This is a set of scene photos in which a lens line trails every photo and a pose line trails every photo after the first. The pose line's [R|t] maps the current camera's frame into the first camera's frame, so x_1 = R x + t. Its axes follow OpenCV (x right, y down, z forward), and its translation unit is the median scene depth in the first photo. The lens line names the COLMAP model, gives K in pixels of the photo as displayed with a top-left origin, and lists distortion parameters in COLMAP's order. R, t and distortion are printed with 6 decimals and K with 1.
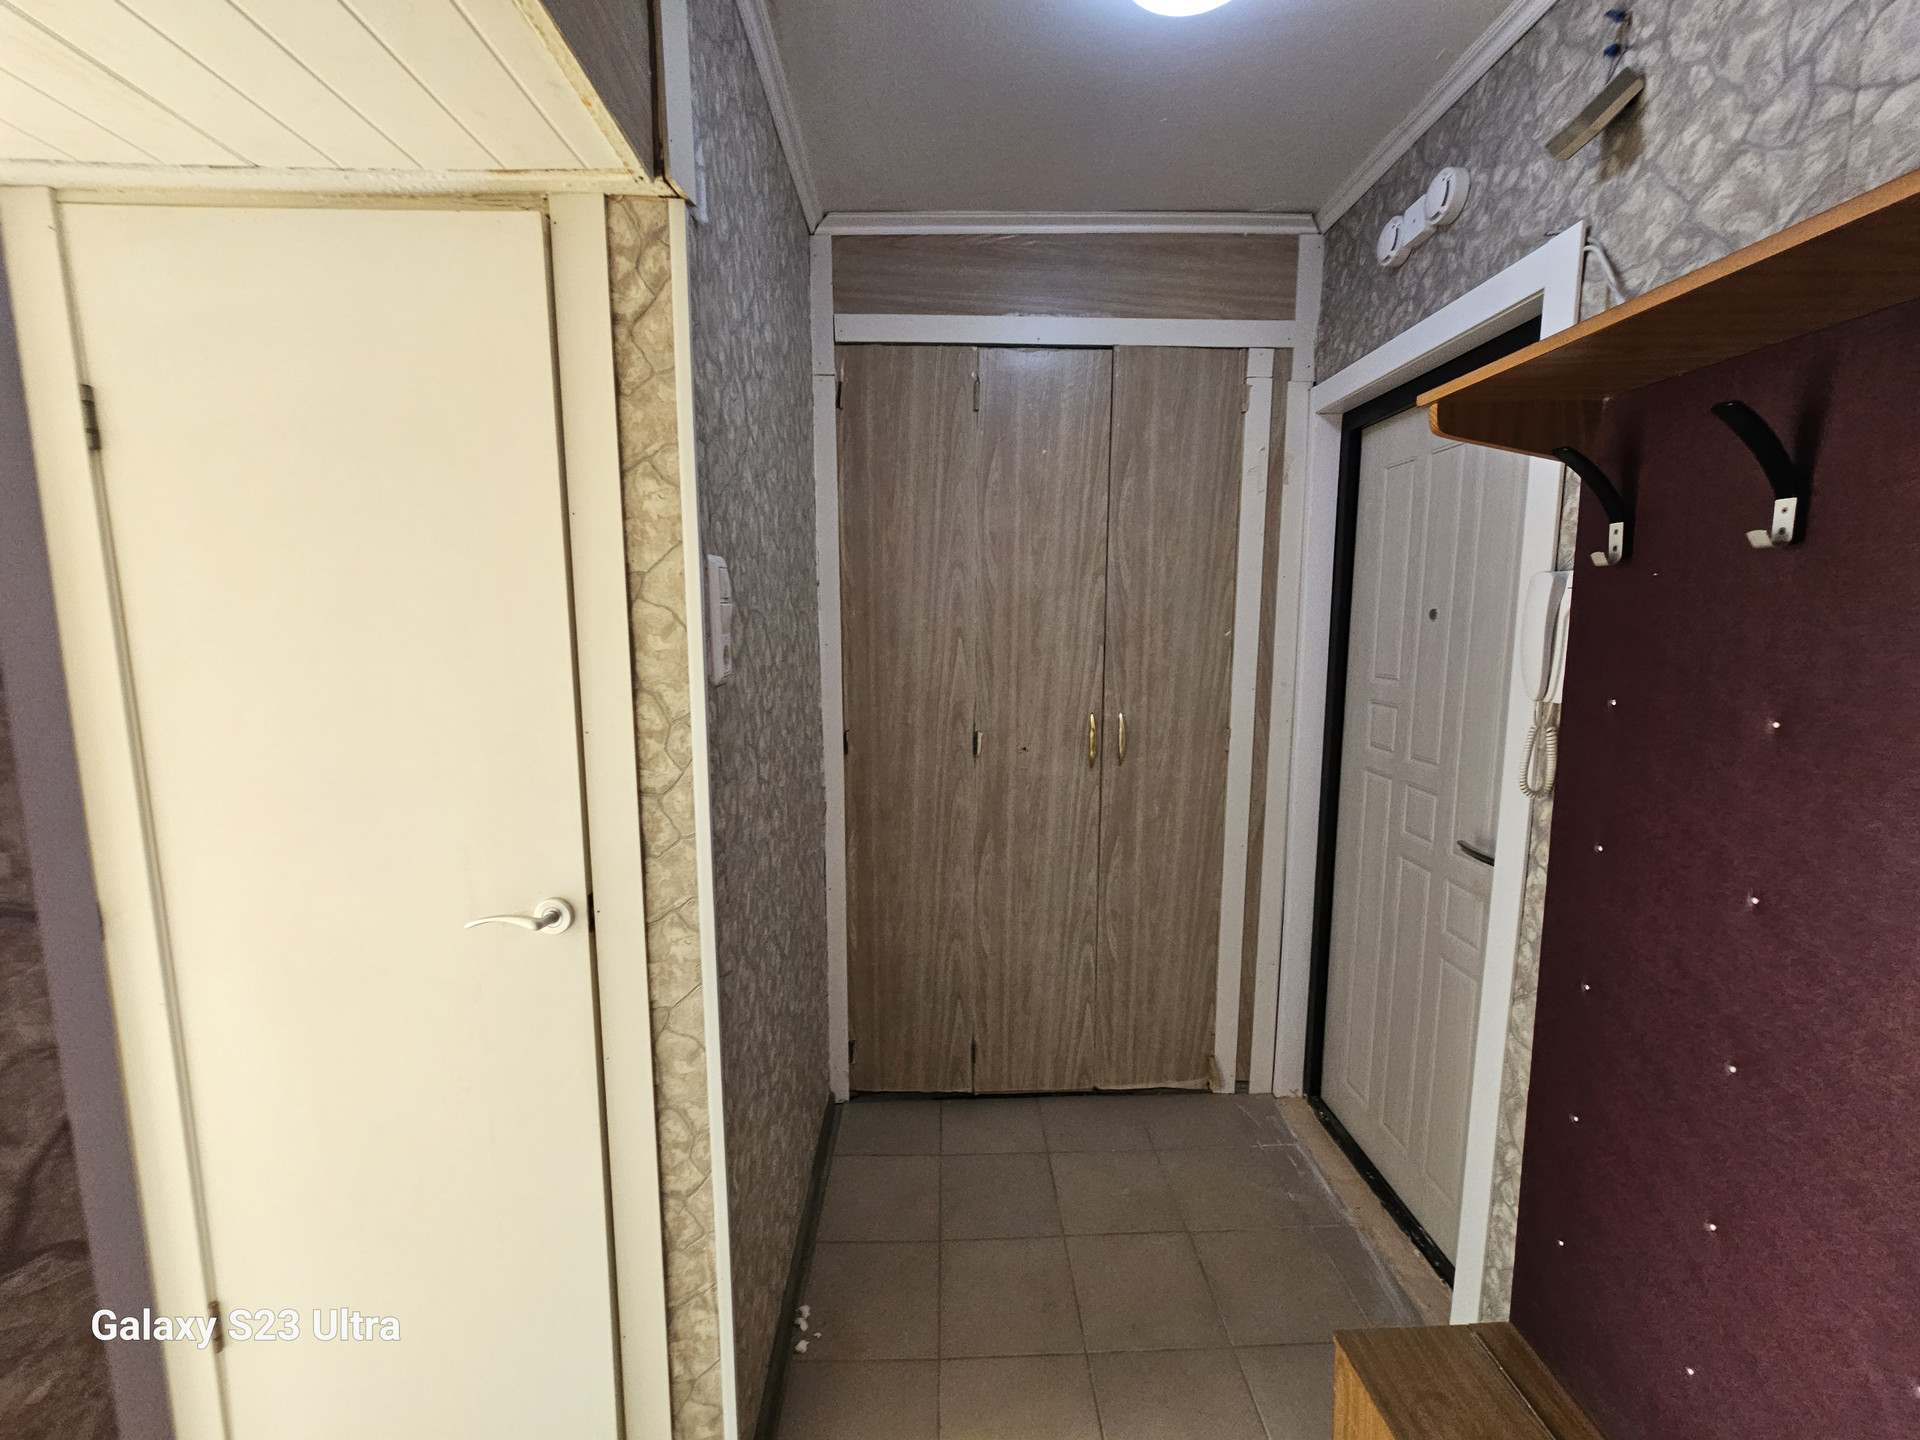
lens RADIAL K [[781.7, 0, 967.0], [0, 781.7, 717.8], [0, 0, 1]] dist [-0.002397, 0.000547]
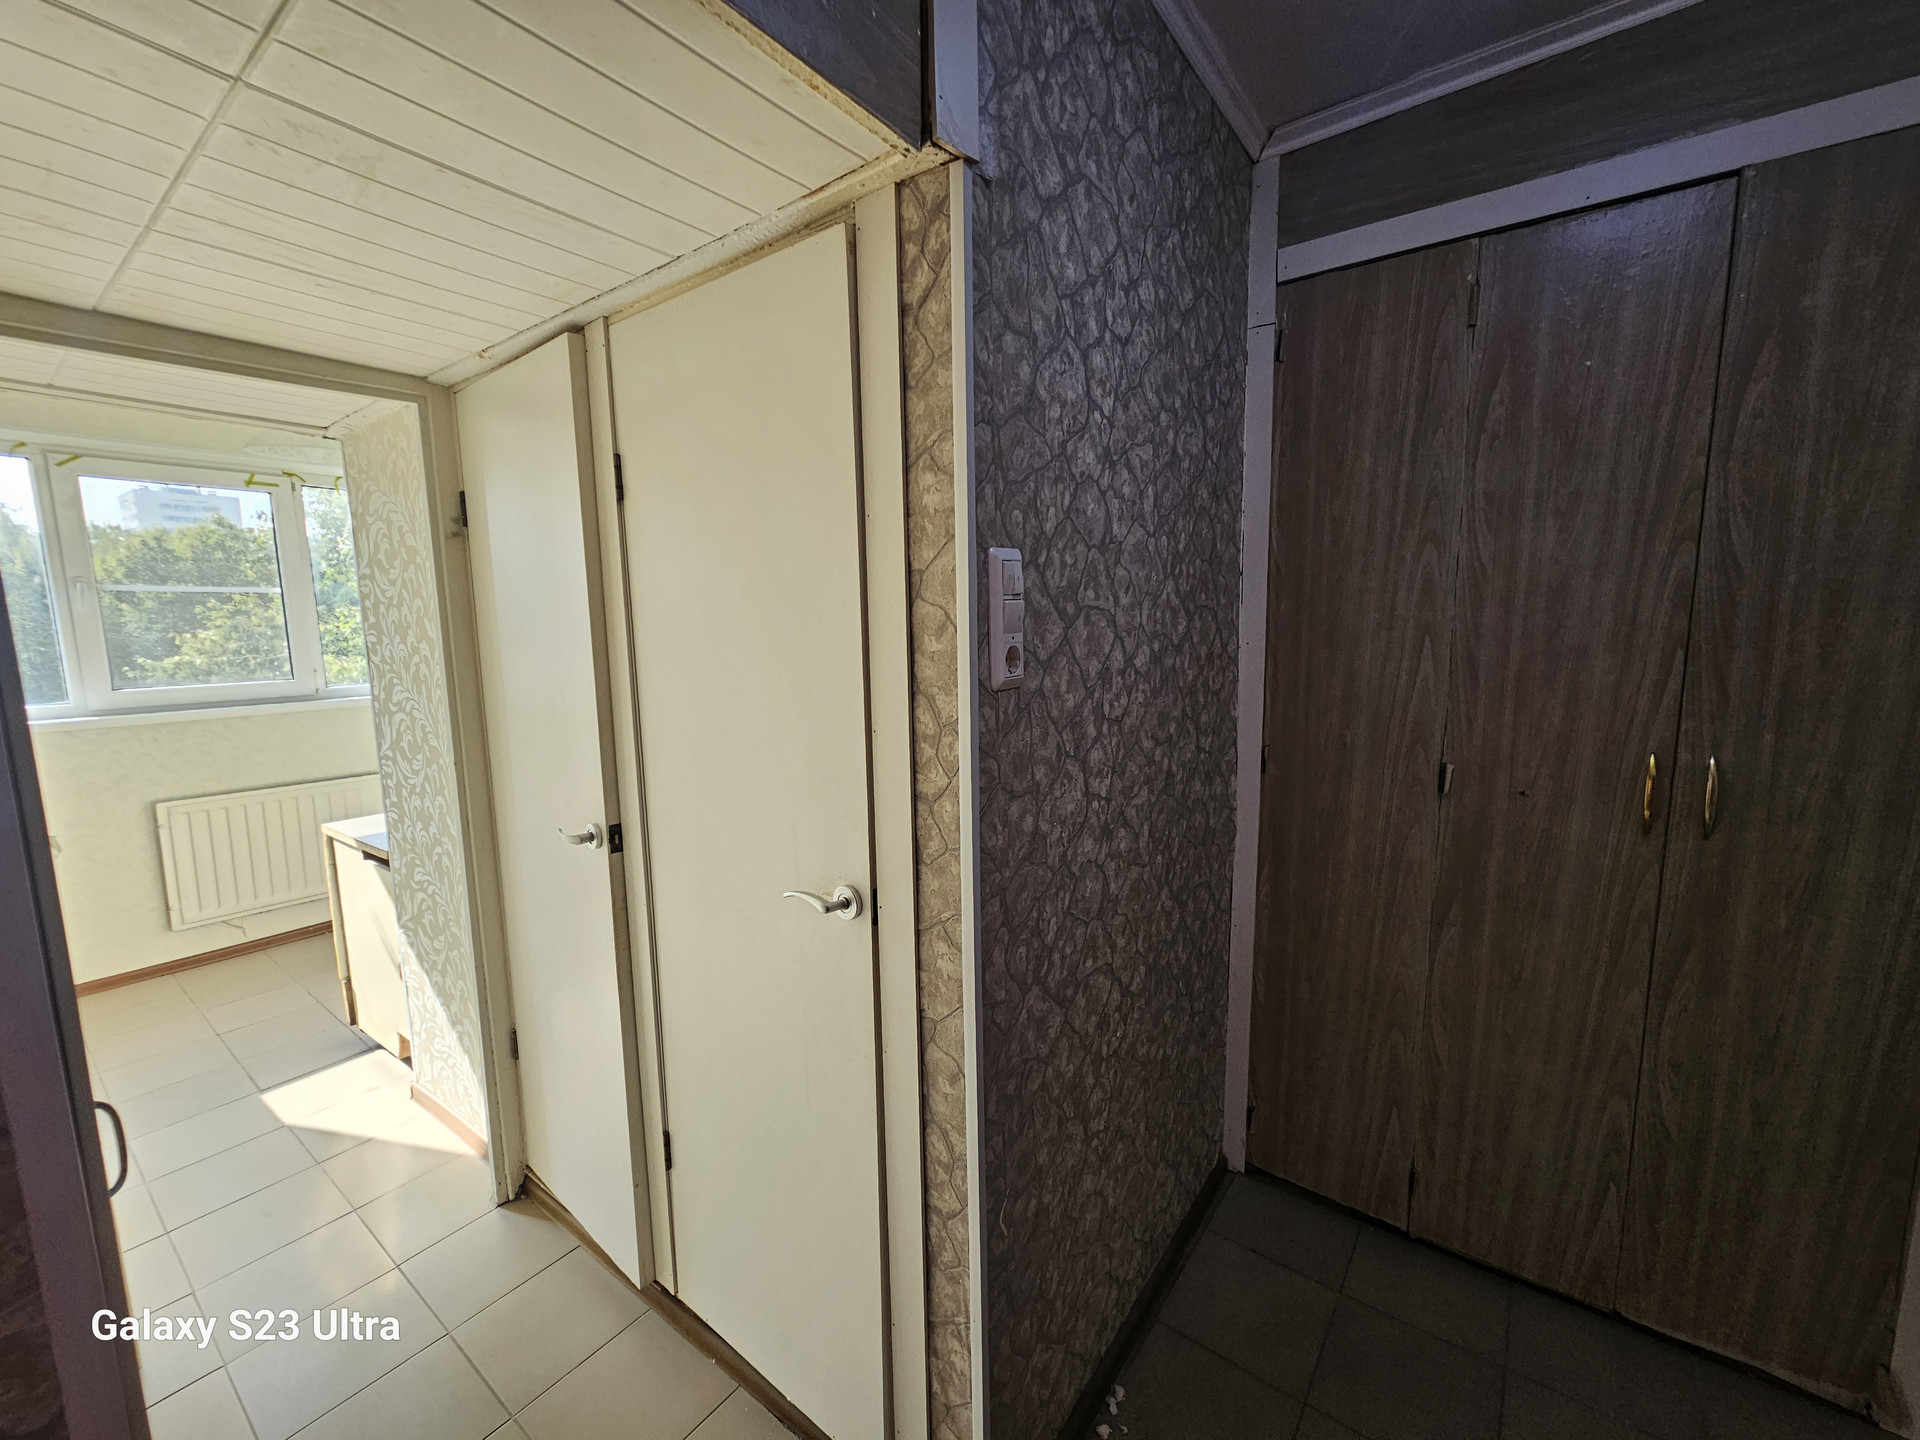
lens RADIAL K [[781.7, 0, 967.0], [0, 781.7, 717.8], [0, 0, 1]] dist [-0.002397, 0.000547]
pose [[0.783386, 0.070497, -0.617524, 0.179860], [-0.065609, 0.997375, 0.030629, -0.028828], [0.618063, 0.016521, 0.785955, 0.212329]]
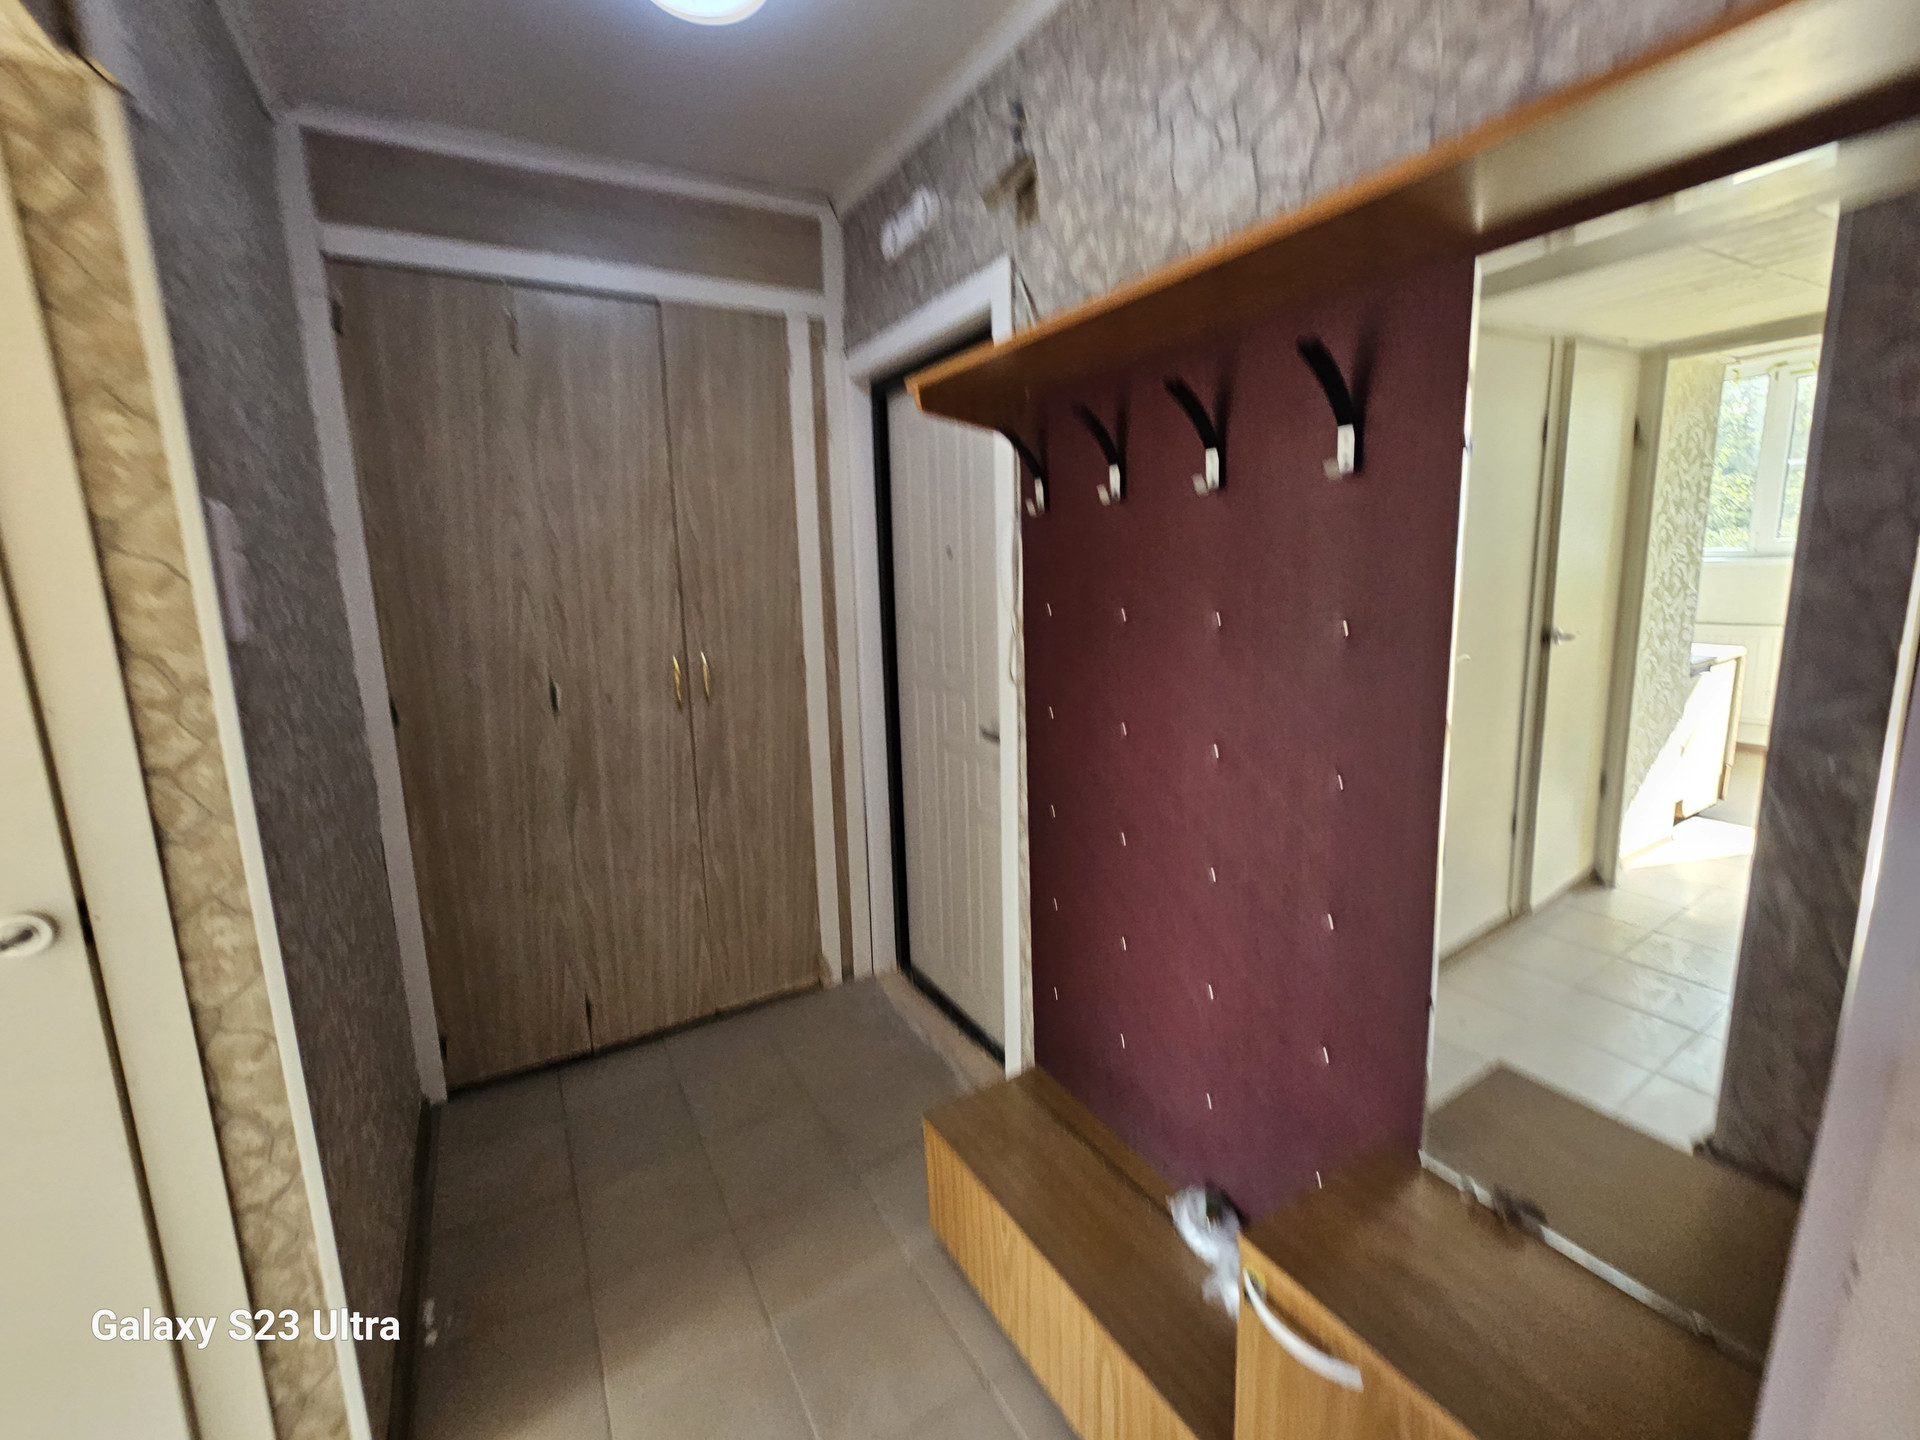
lens RADIAL K [[790.4, 0, 943.1], [0, 790.4, 697.9], [0, 0, 1]] dist [0.000998, 0.000464]
pose [[0.882786, -0.106194, 0.457615, -0.019973], [0.090513, 0.994312, 0.056131, 0.033994], [-0.460973, -0.008132, 0.887377, -0.157436]]
